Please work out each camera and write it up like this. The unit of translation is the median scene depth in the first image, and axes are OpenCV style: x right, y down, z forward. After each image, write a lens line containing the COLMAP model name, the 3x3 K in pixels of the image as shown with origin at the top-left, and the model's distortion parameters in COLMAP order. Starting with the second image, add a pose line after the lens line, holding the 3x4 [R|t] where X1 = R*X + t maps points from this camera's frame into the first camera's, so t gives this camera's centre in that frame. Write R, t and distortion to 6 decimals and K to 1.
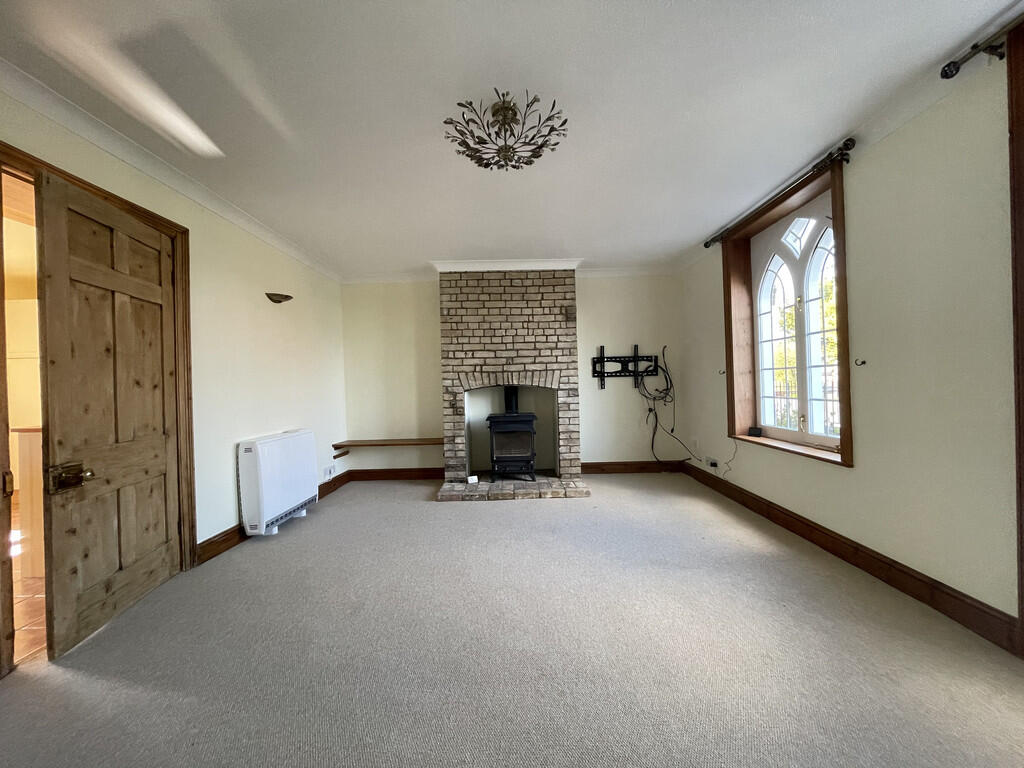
lens RADIAL K [[412.9, 0, 512.0], [0, 412.9, 384.0], [0, 0, 1]] dist [-0.000024, -0.000341]
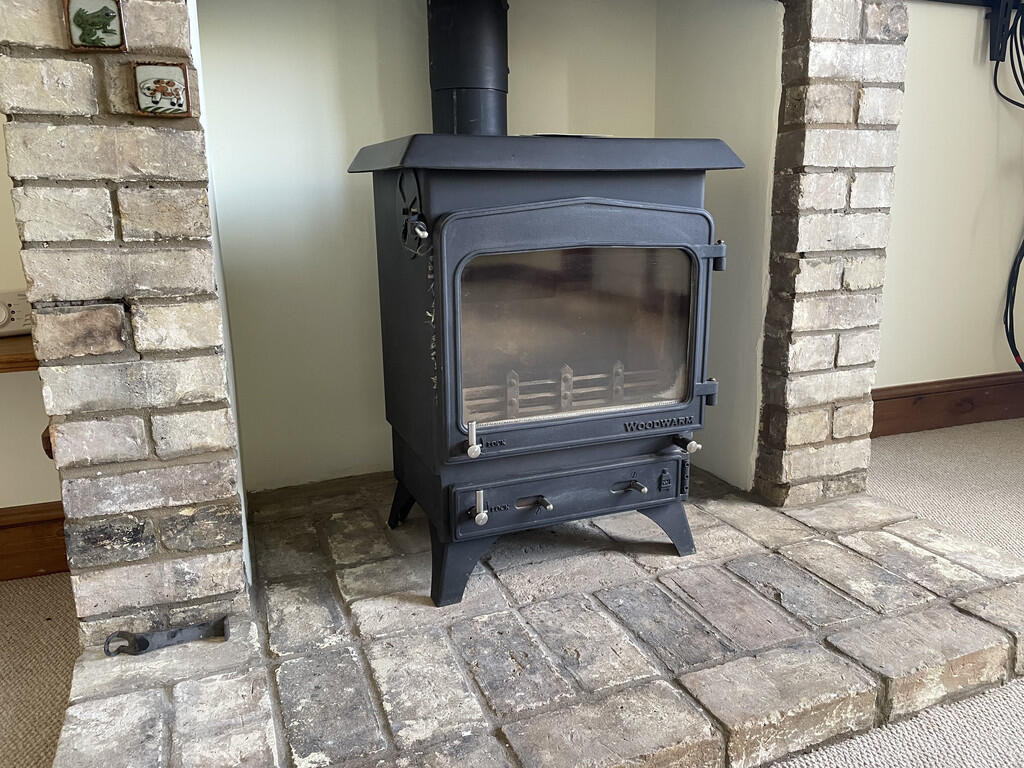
lens RADIAL K [[772.3, 0, 512.0], [0, 772.3, 384.0], [0, 0, 1]] dist [0.001487, 0.000255]
pose [[0.934017, -0.071046, 0.350092, -0.114241], [-0.011158, 0.973743, 0.227375, 0.096983], [-0.357053, -0.216278, 0.908700, 0.739333]]
